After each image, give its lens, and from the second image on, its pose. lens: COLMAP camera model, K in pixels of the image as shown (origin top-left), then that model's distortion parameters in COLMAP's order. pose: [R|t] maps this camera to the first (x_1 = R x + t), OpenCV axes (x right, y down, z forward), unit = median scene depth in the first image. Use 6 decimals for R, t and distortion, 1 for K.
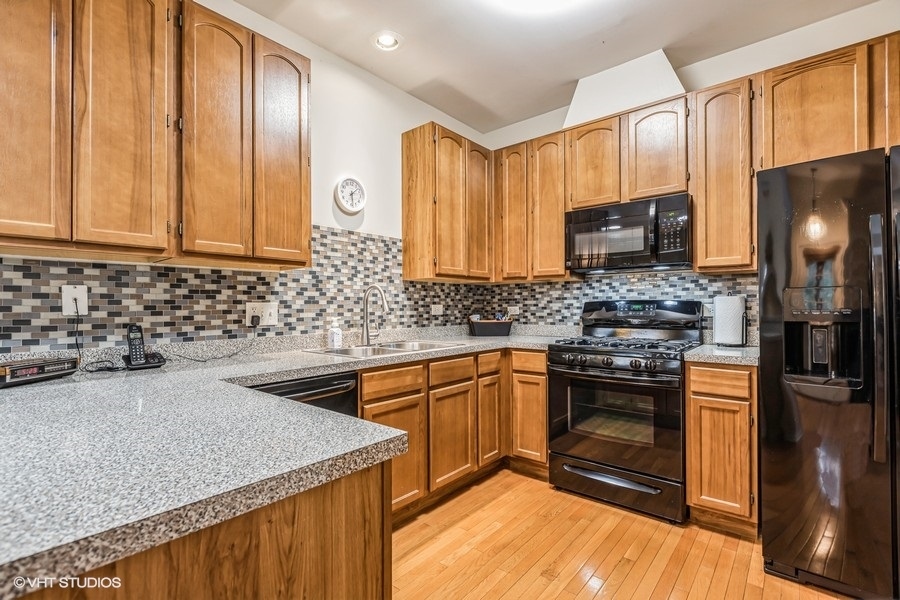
lens RADIAL K [[411.6, 0, 449.6], [0, 411.6, 303.3], [0, 0, 1]] dist [-0.008227, 0.000302]
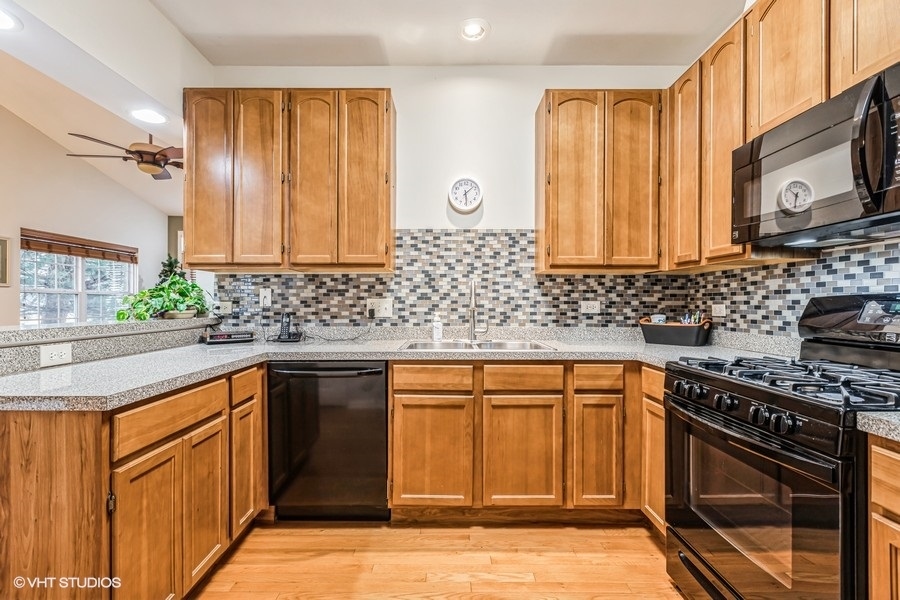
lens RADIAL K [[399.6, 0, 444.6], [0, 399.6, 301.6], [0, 0, 1]] dist [-0.001450, 0.000042]
pose [[0.644333, 0.005828, -0.764723, 0.515785], [-0.000606, 0.999975, 0.007111, -0.001299], [0.764745, -0.004118, 0.644320, 0.323623]]
